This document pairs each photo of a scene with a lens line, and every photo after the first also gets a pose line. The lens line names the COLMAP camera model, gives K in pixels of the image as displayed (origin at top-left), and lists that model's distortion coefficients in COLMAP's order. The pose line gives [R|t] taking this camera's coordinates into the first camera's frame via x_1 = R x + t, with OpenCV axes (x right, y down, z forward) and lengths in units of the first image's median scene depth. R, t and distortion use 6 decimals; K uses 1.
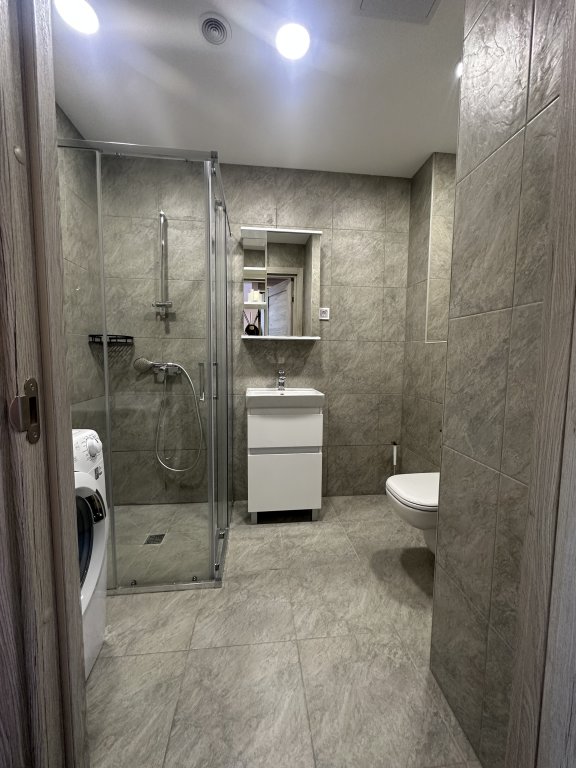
lens RADIAL K [[307.4, 0, 288.0], [0, 307.4, 384.0], [0, 0, 1]] dist [-0.000042, 0.000469]
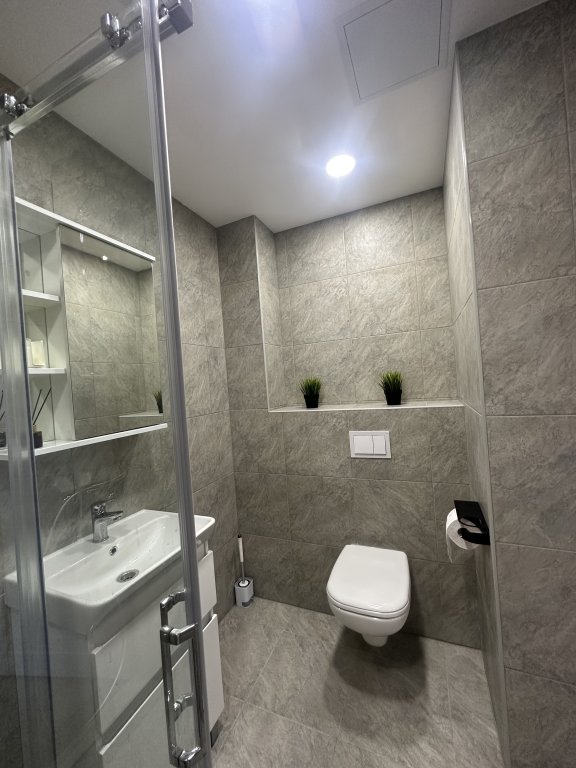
lens RADIAL K [[307.4, 0, 288.0], [0, 307.4, 384.0], [0, 0, 1]] dist [-0.000042, 0.000469]
pose [[0.490553, -0.049998, 0.869976, -0.291086], [0.152431, 0.987883, -0.029177, -0.166868], [-0.857976, 0.146925, 0.492231, 0.453770]]
